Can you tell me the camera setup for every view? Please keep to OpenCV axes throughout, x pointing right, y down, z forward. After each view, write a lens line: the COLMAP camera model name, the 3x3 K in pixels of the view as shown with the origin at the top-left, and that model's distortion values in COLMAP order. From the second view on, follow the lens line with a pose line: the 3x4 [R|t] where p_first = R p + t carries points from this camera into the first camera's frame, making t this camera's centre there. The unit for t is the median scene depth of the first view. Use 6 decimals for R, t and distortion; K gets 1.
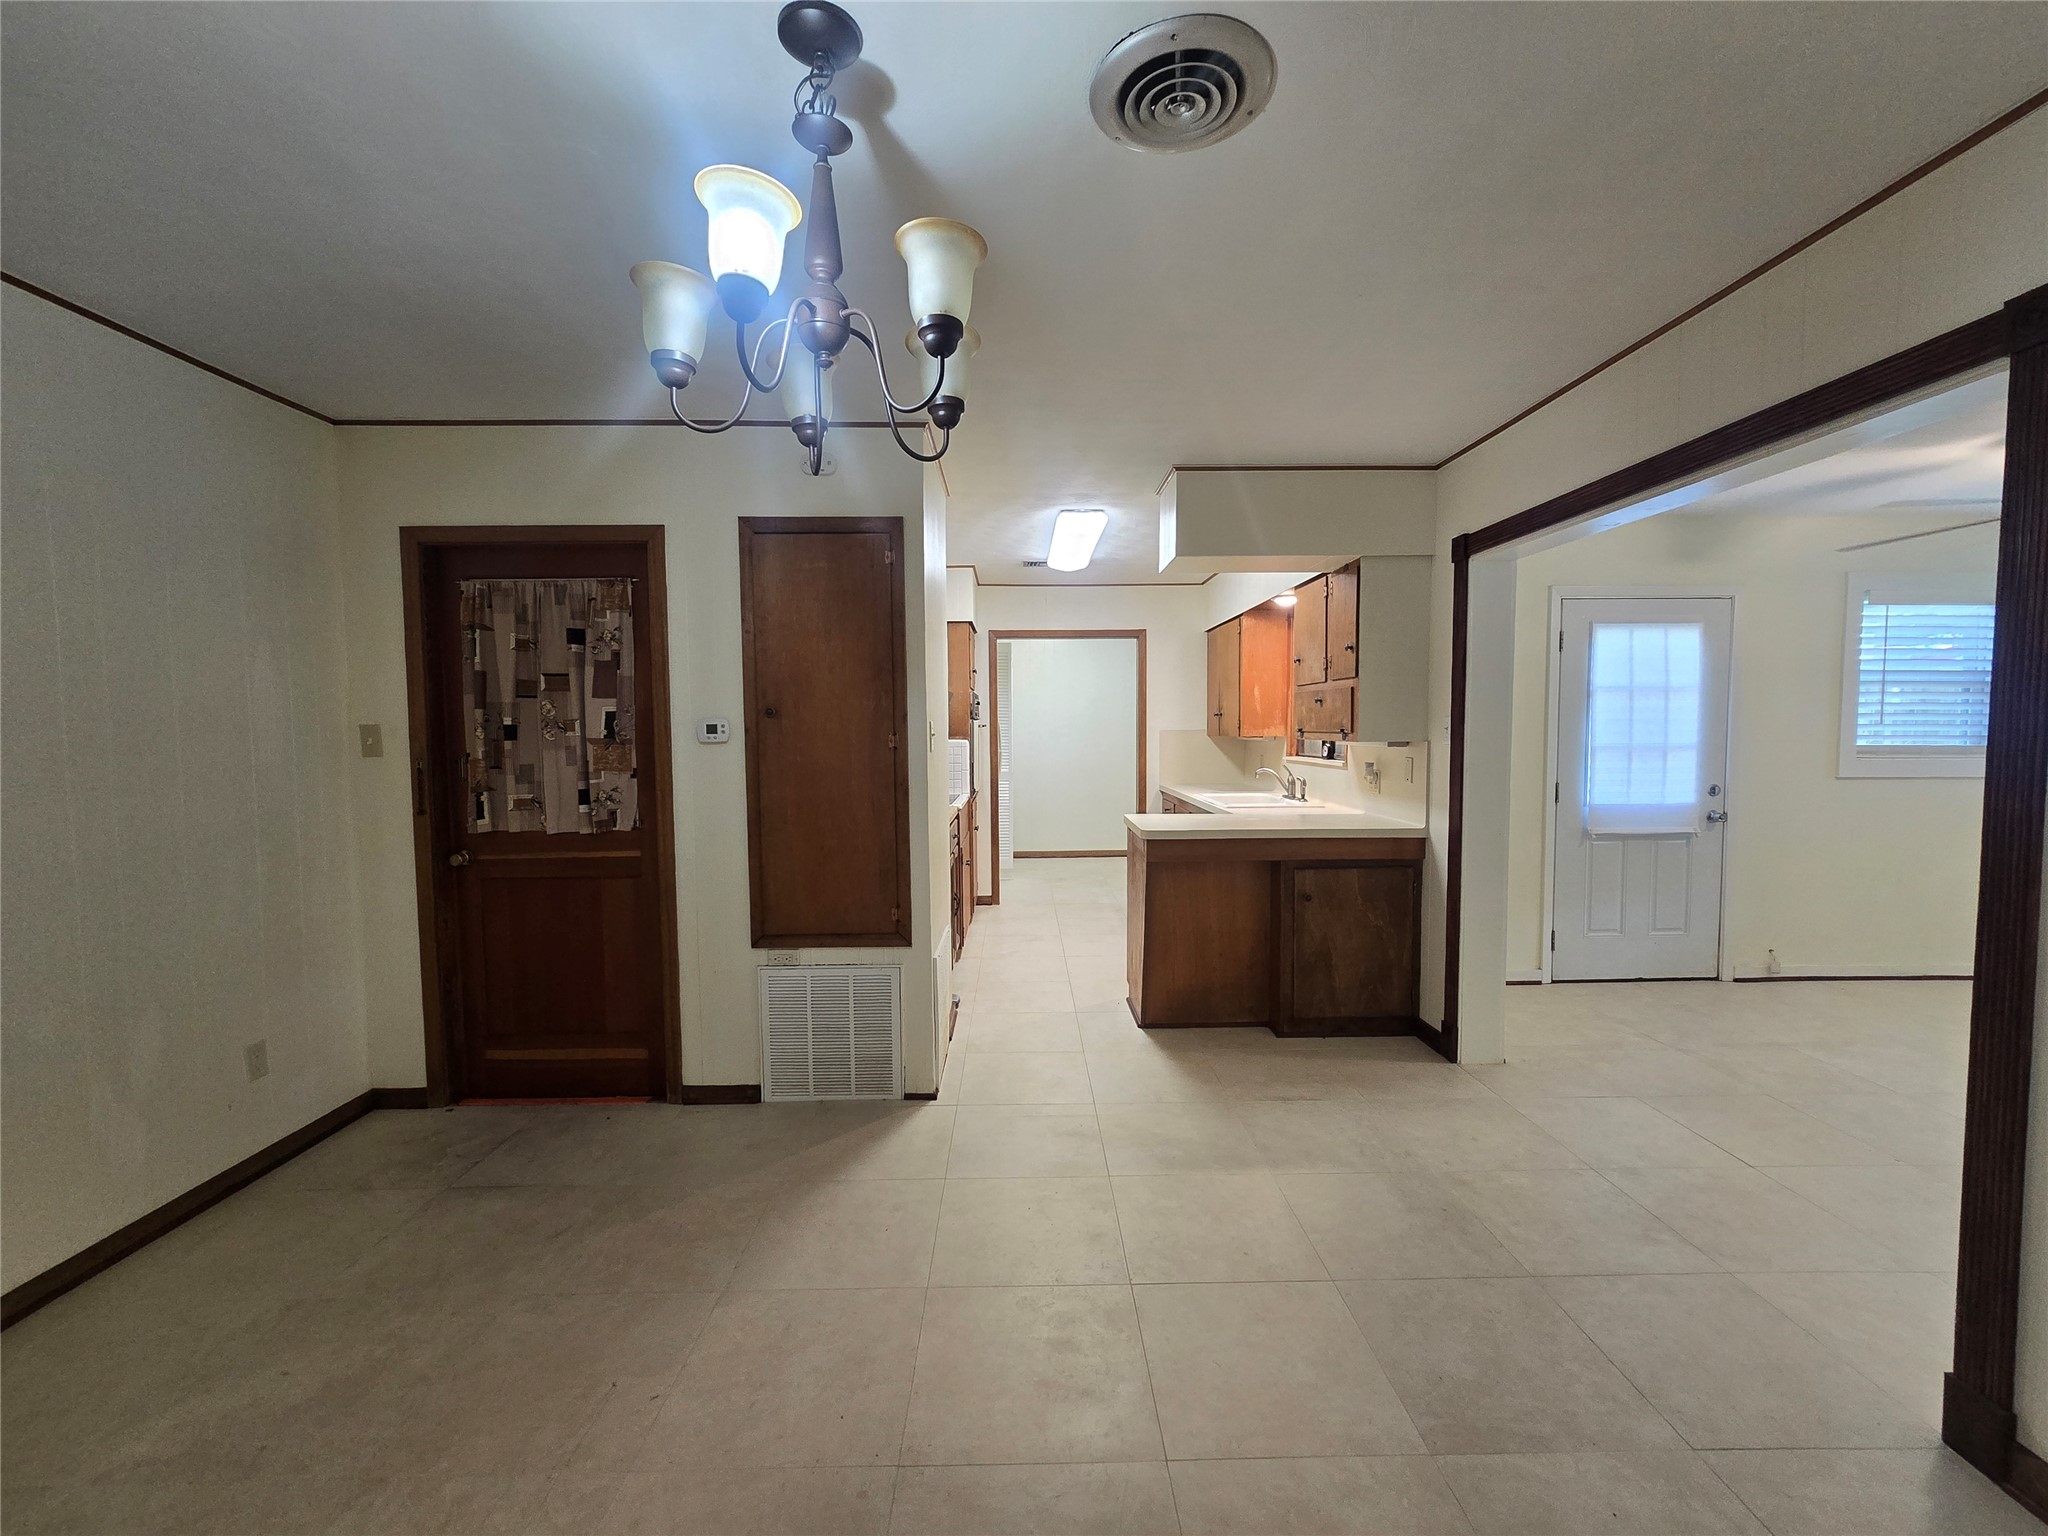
lens RADIAL K [[834.8, 0, 1034.9], [0, 834.8, 772.0], [0, 0, 1]] dist [-0.001478, 0.000214]
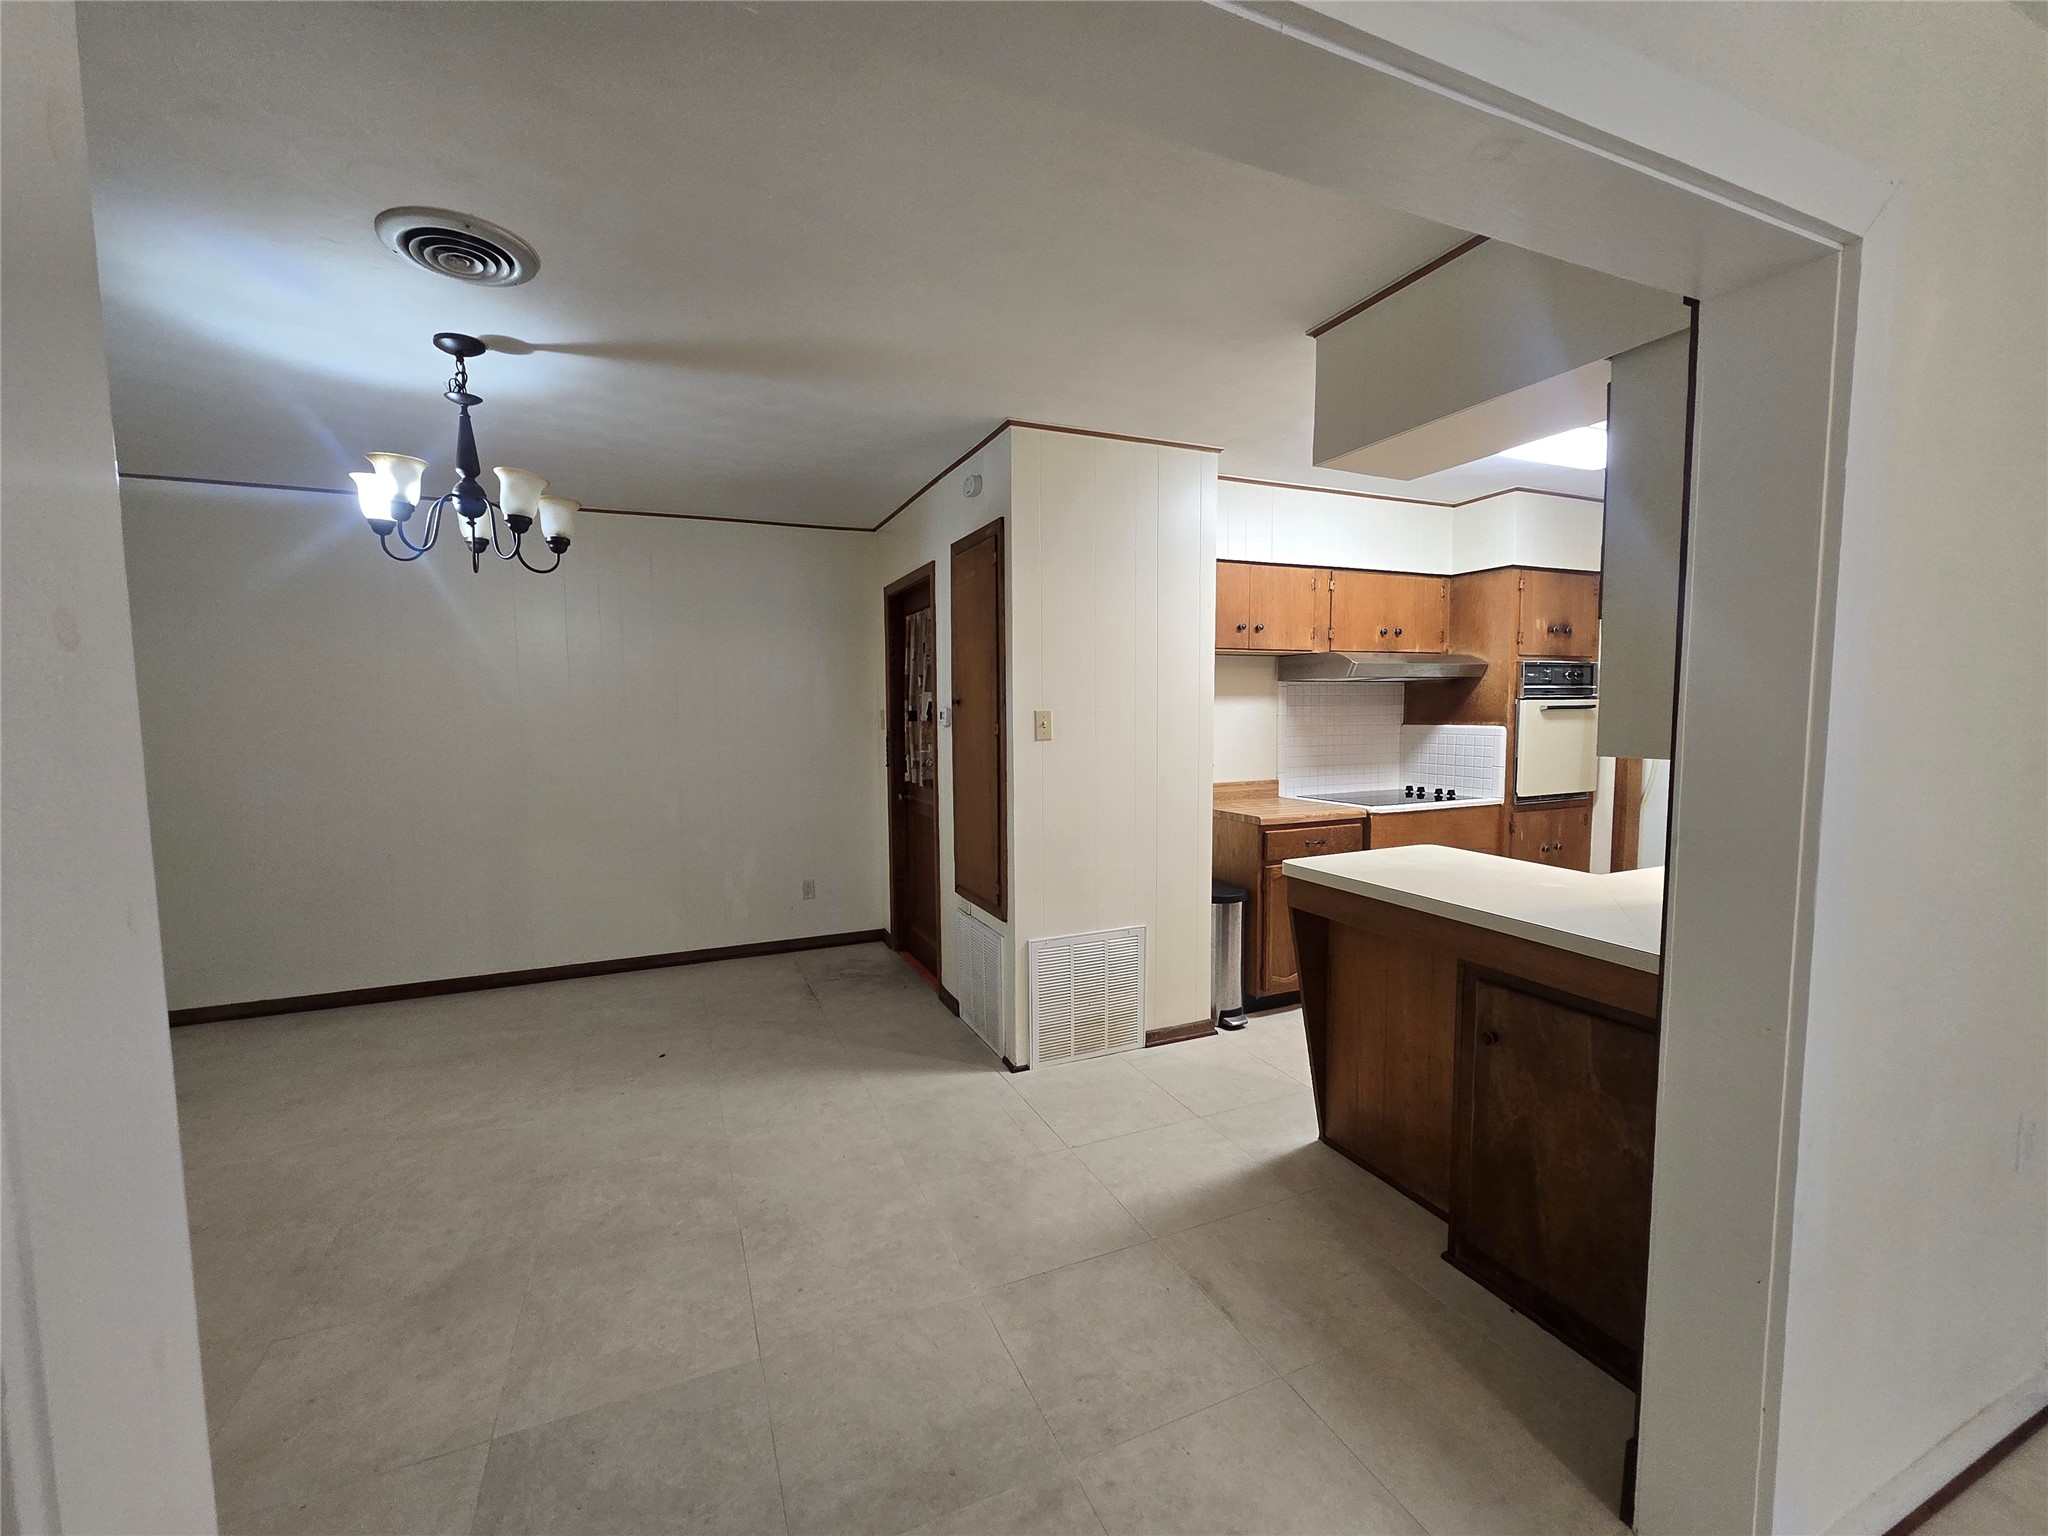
lens RADIAL K [[834.8, 0, 1034.2], [0, 834.8, 769.2], [0, 0, 1]] dist [-0.001478, 0.000214]
pose [[0.391273, 0.073025, -0.917373, 0.466128], [-0.043441, 0.997201, 0.060851, -0.029139], [0.919249, 0.016042, 0.393350, 0.344108]]
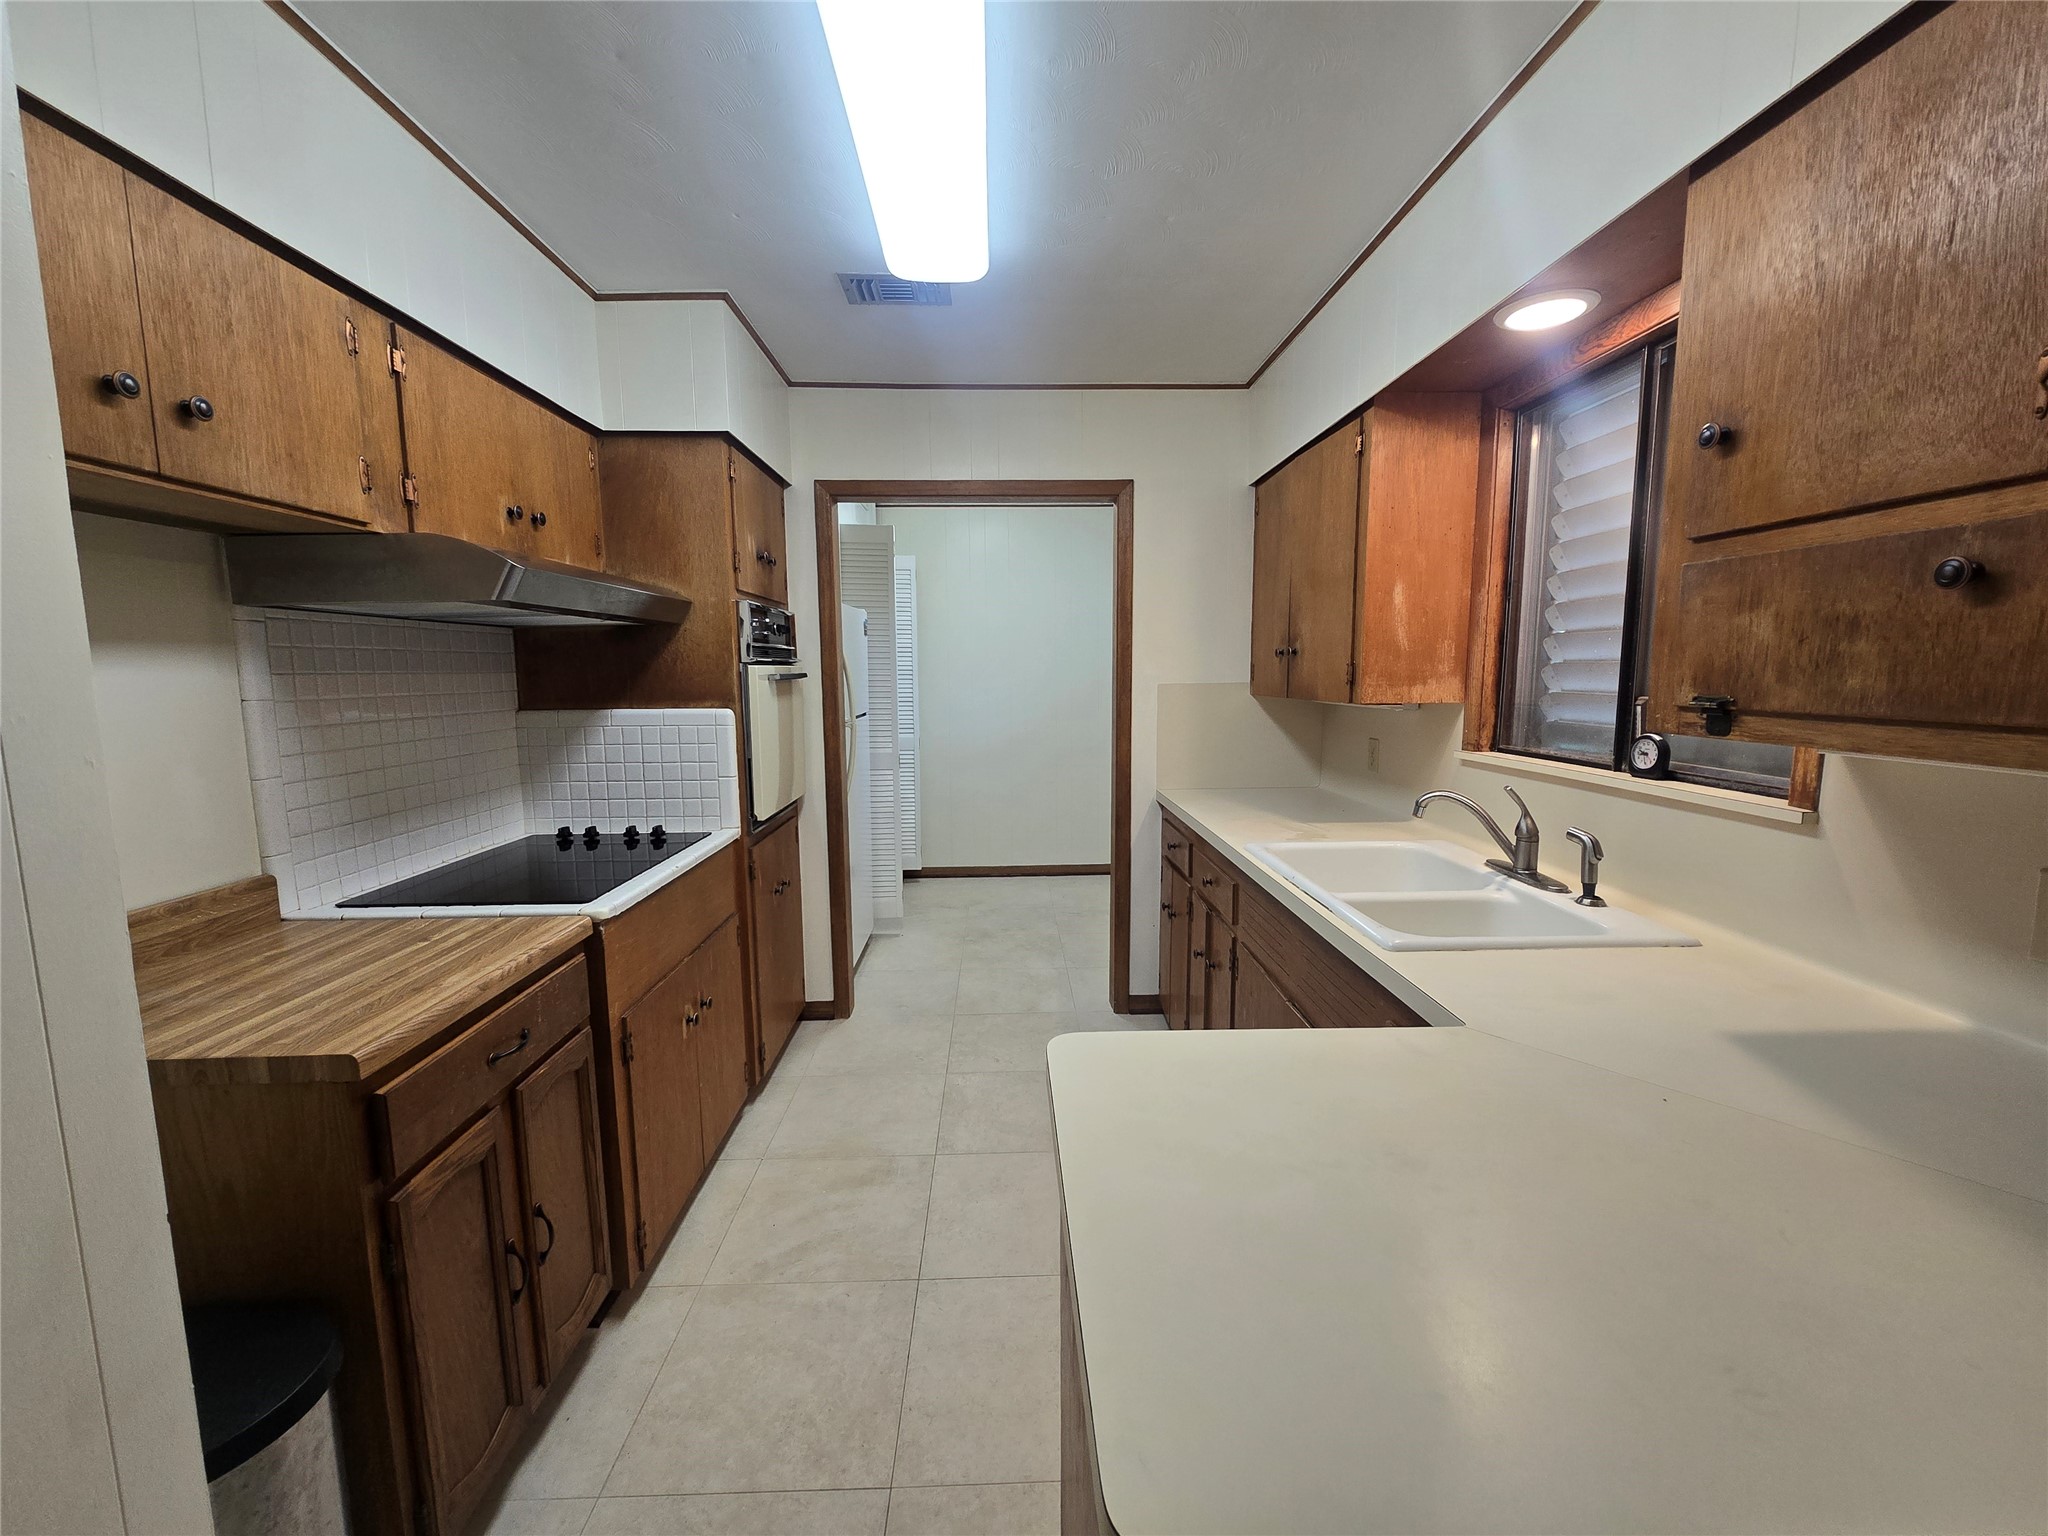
lens RADIAL K [[834.8, 0, 1026.7], [0, 834.8, 768.7], [0, 0, 1]] dist [-0.001478, 0.000214]
pose [[0.999888, -0.000821, 0.014958, 0.074230], [-0.000143, 0.997928, 0.064347, -0.037255], [-0.014980, -0.064342, 0.997815, 0.586630]]
